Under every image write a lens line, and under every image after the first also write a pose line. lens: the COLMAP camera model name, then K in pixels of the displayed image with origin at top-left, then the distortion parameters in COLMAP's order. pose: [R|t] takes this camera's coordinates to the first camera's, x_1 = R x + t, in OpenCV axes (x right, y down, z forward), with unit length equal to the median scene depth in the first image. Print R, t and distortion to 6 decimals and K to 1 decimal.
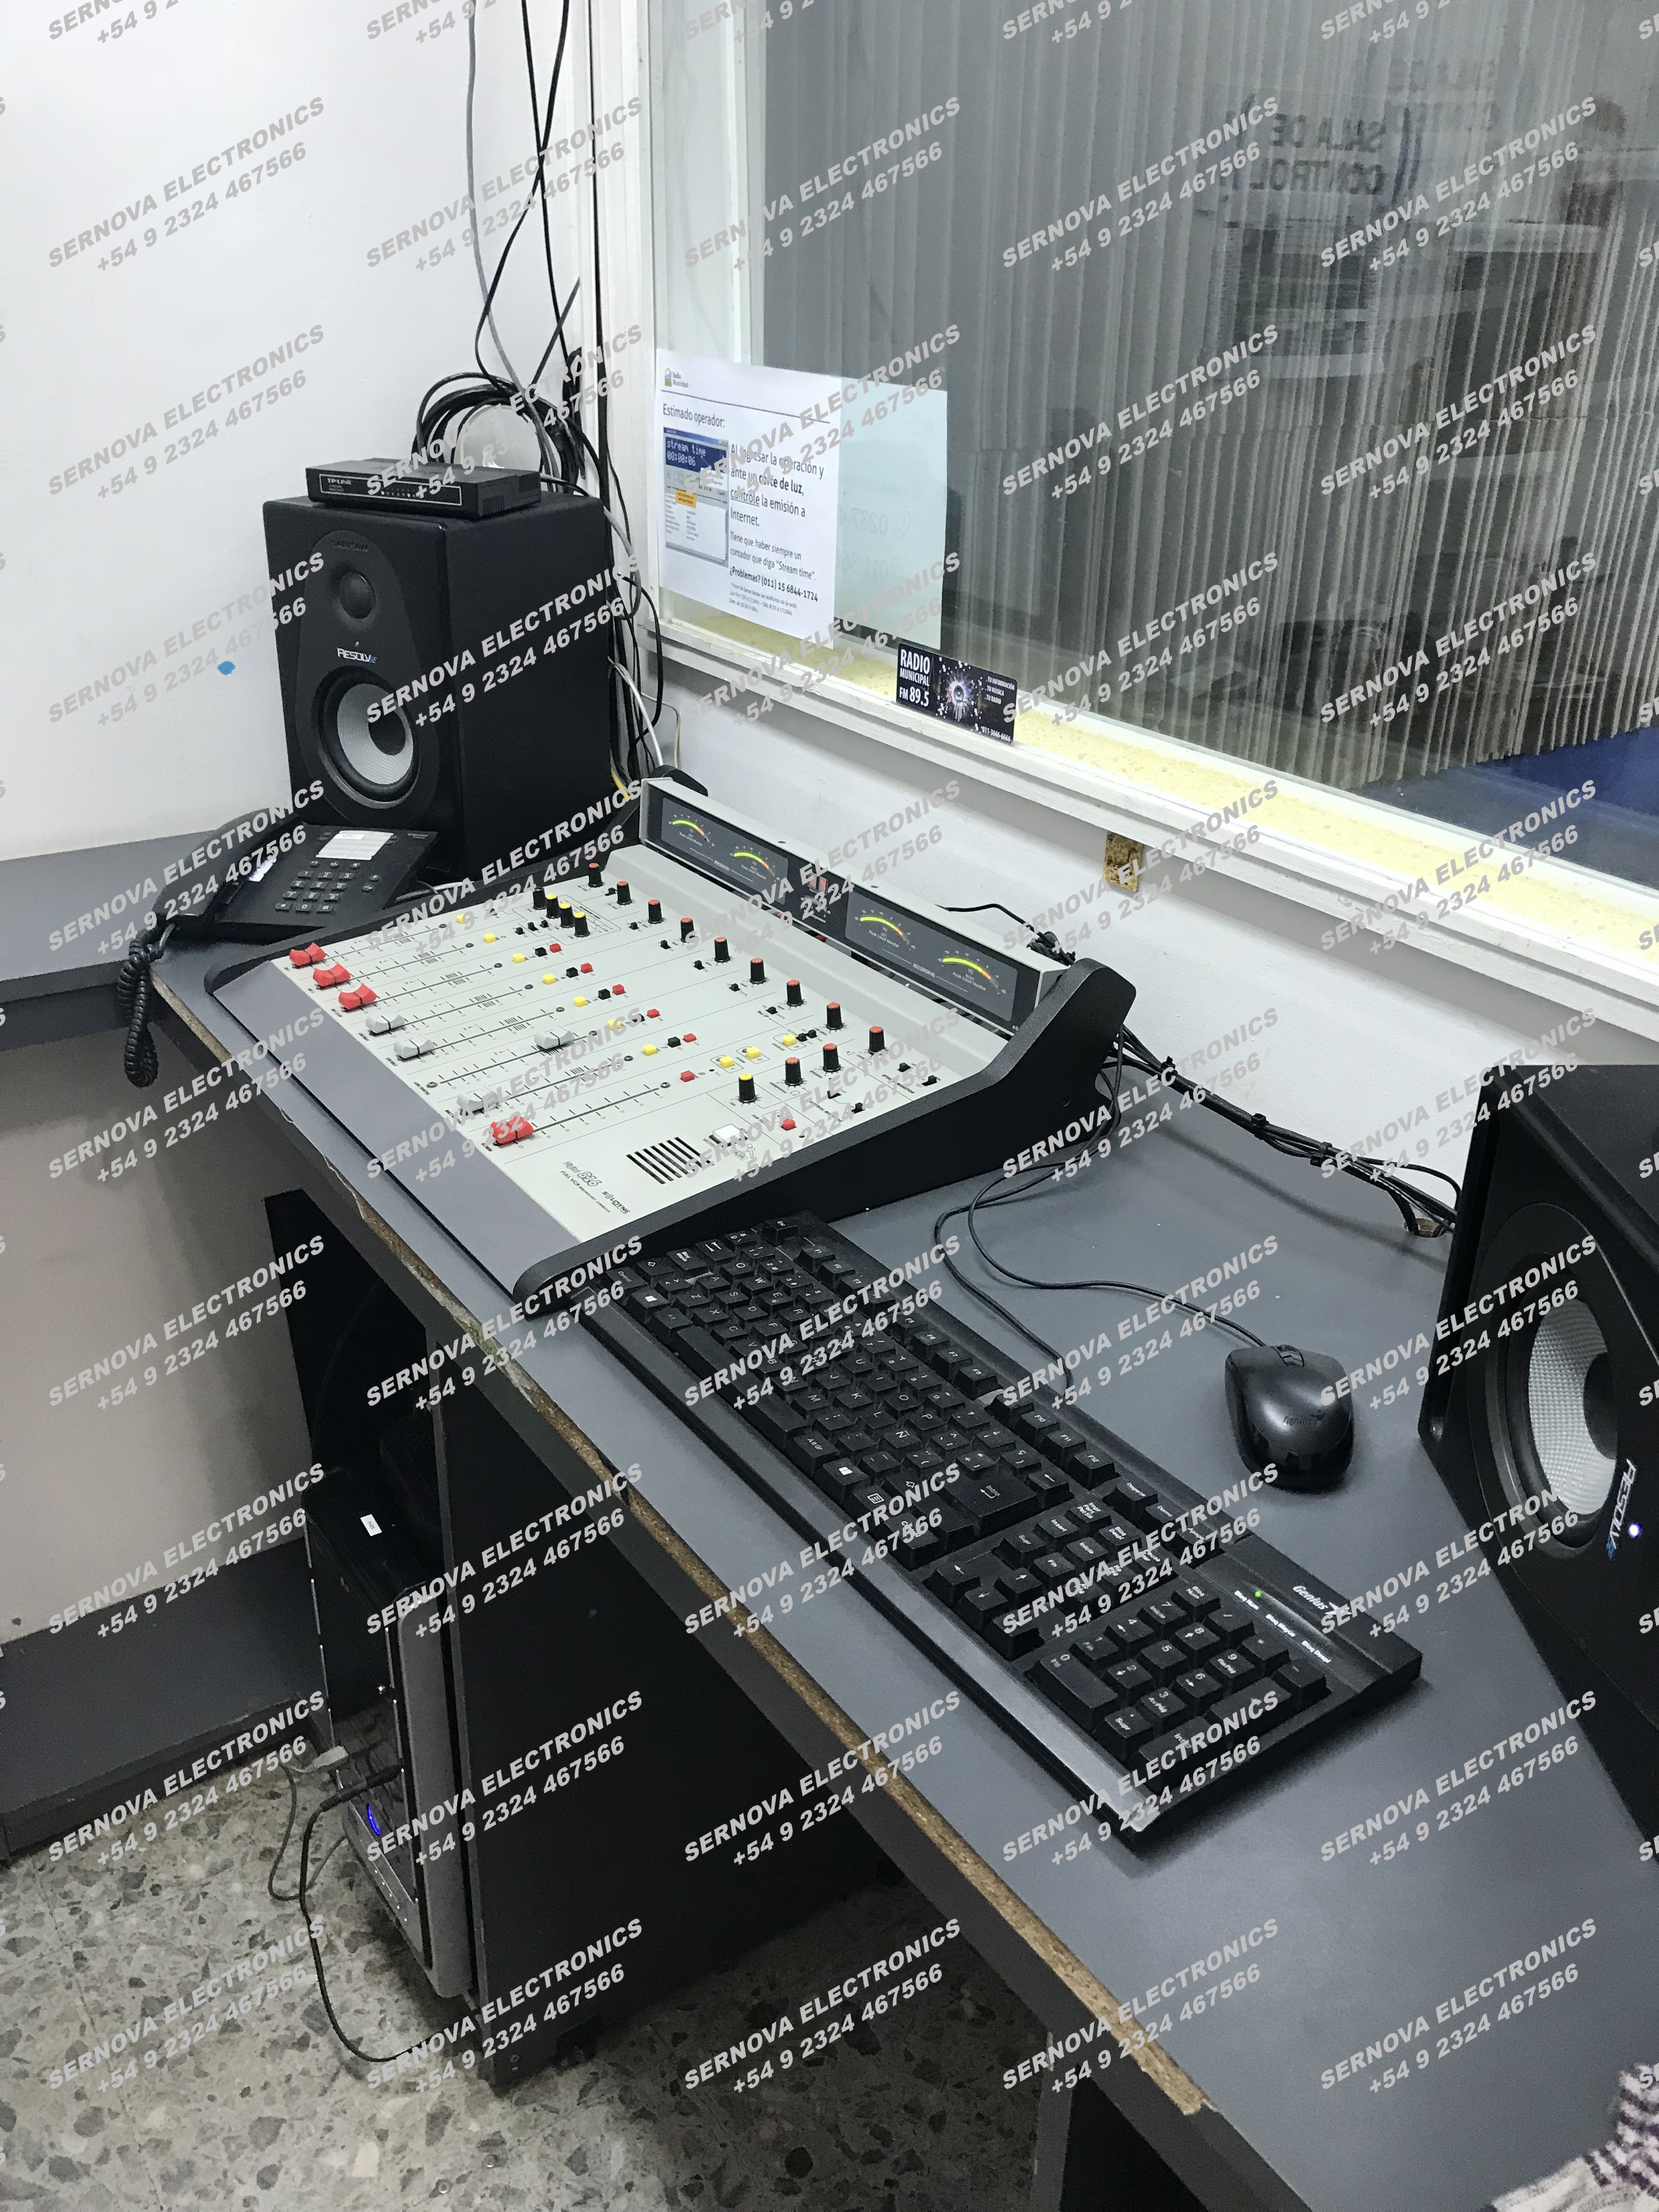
lens RADIAL K [[1798.3, 0, 834.7], [0, 1798.3, 1109.5], [0, 0, 1]] dist [-0.001468, 0.002082]
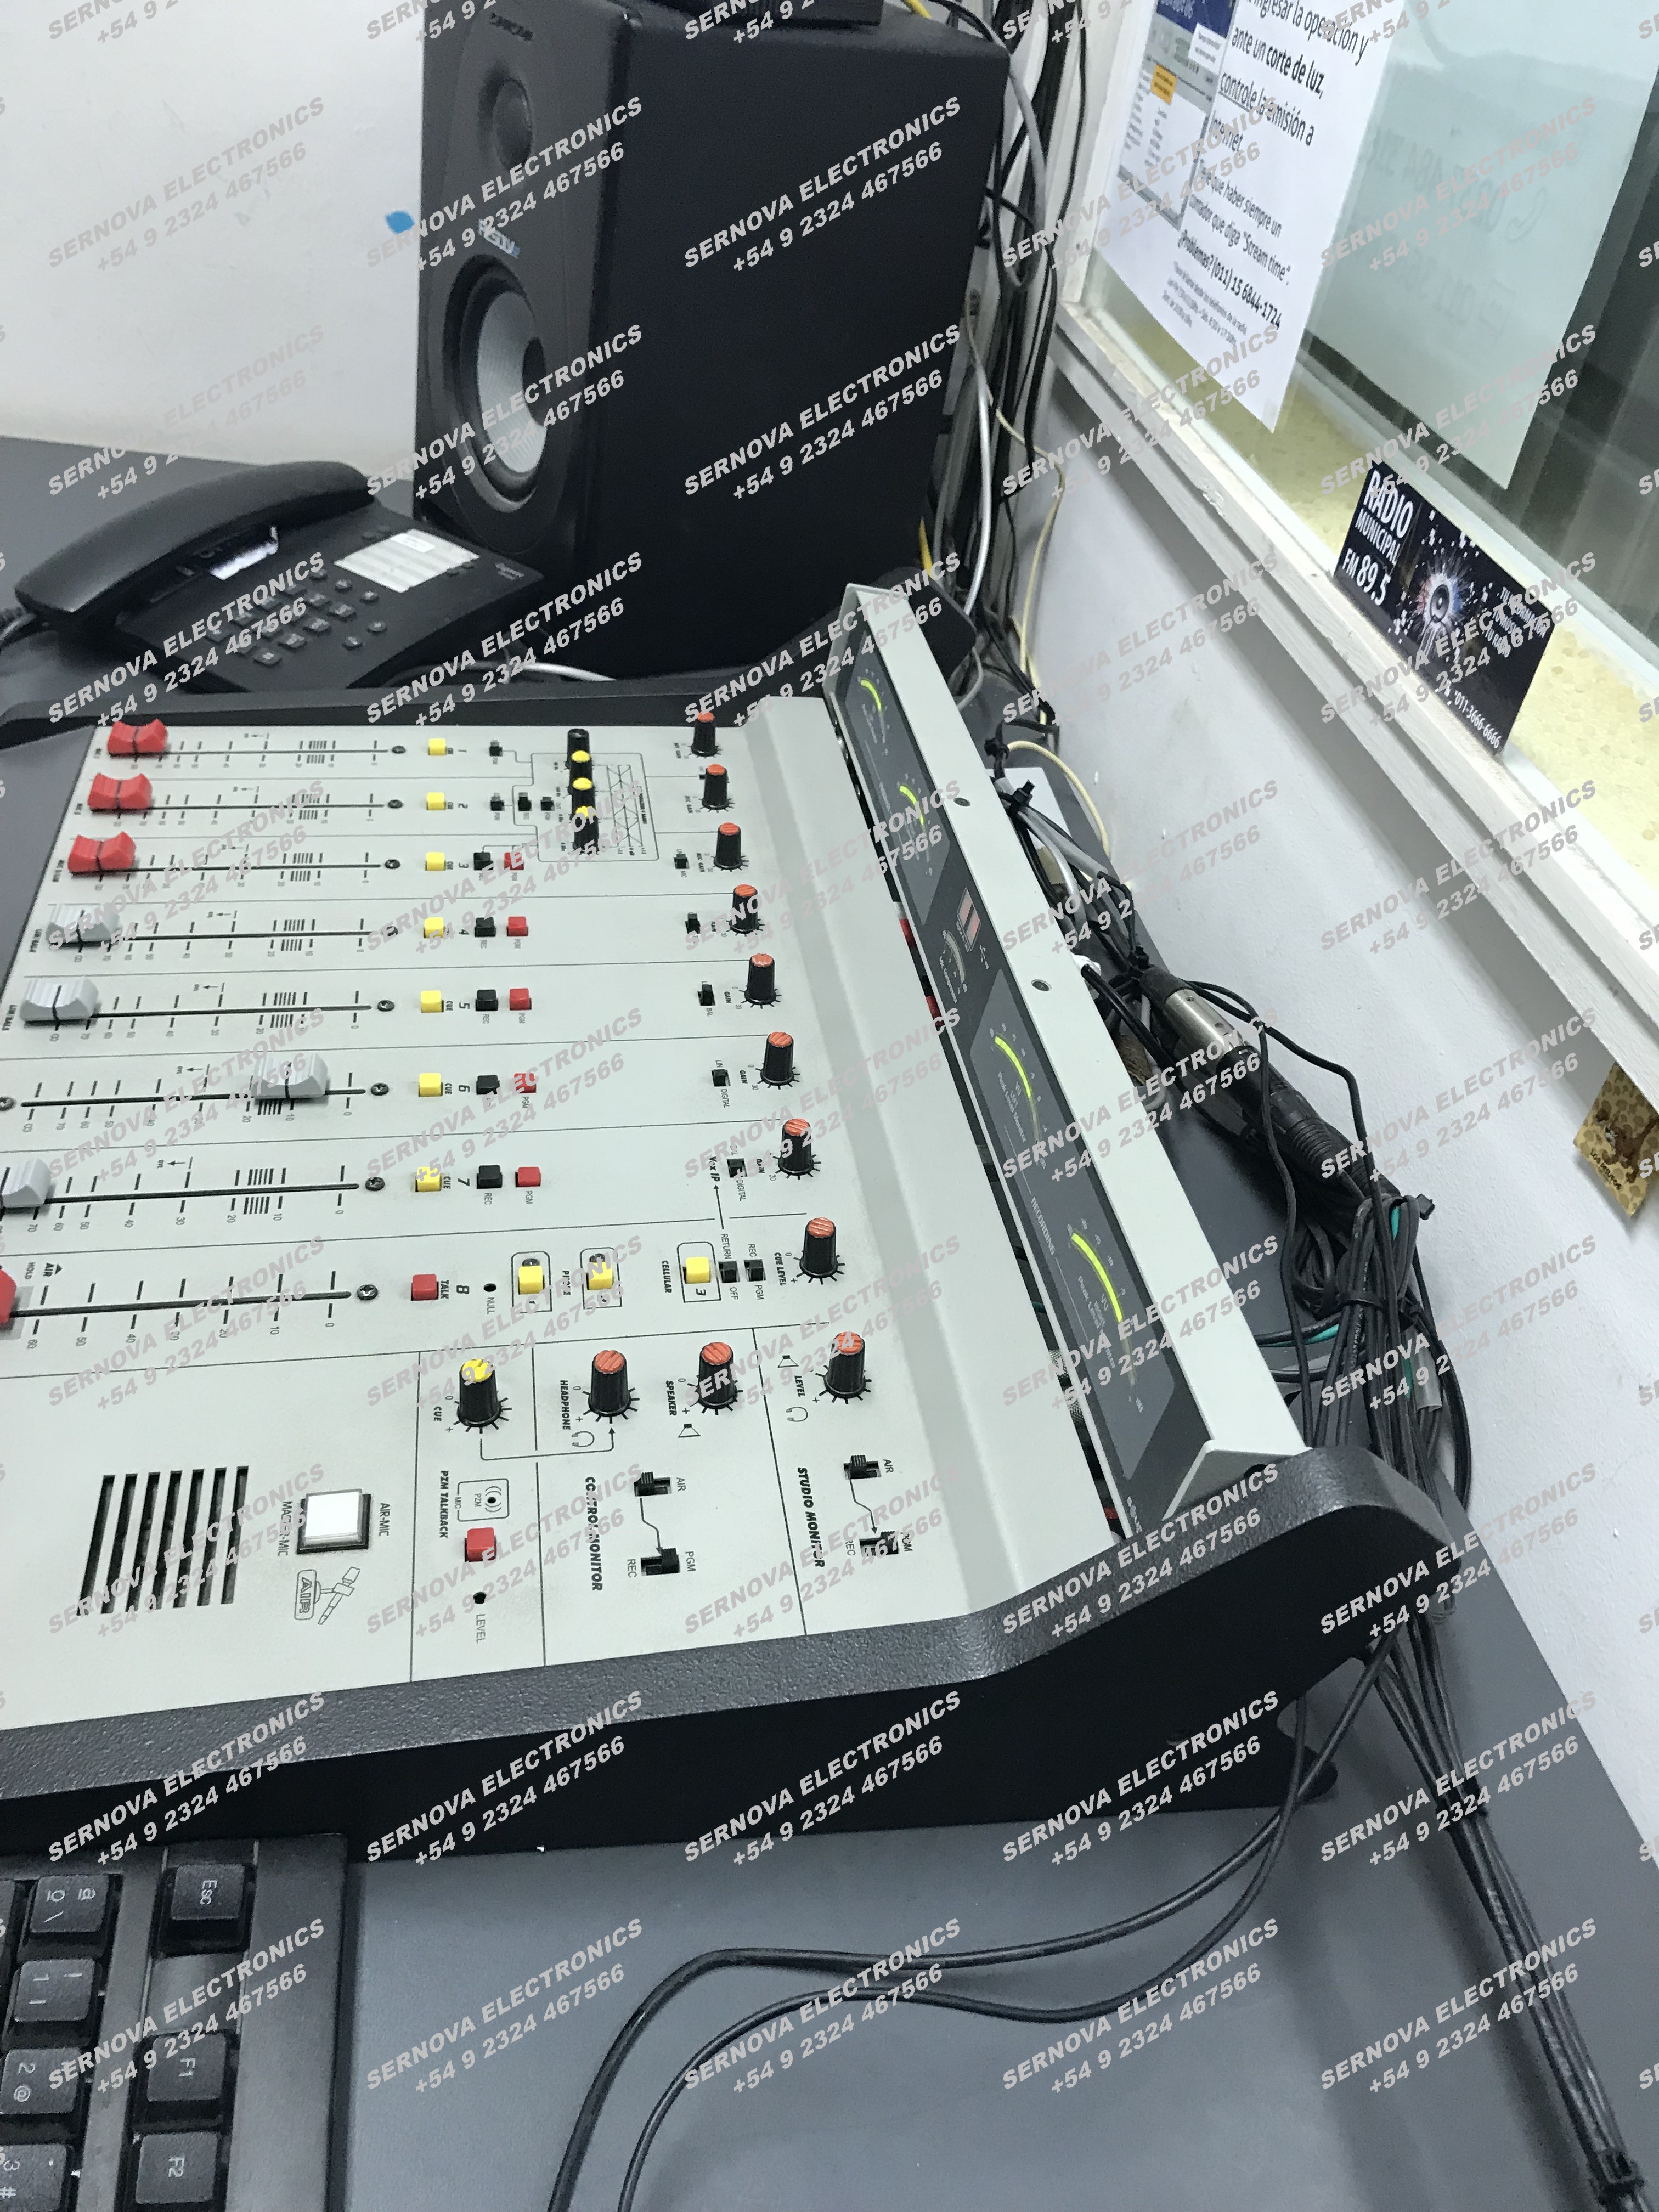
lens RADIAL K [[1798.3, 0, 821.3], [0, 1798.3, 1097.7], [0, 0, 1]] dist [-0.001468, 0.002082]
pose [[0.892829, 0.354473, -0.277858, 0.095681], [-0.309375, 0.931018, 0.193630, -0.149543], [0.327327, -0.086916, 0.940905, 0.498155]]
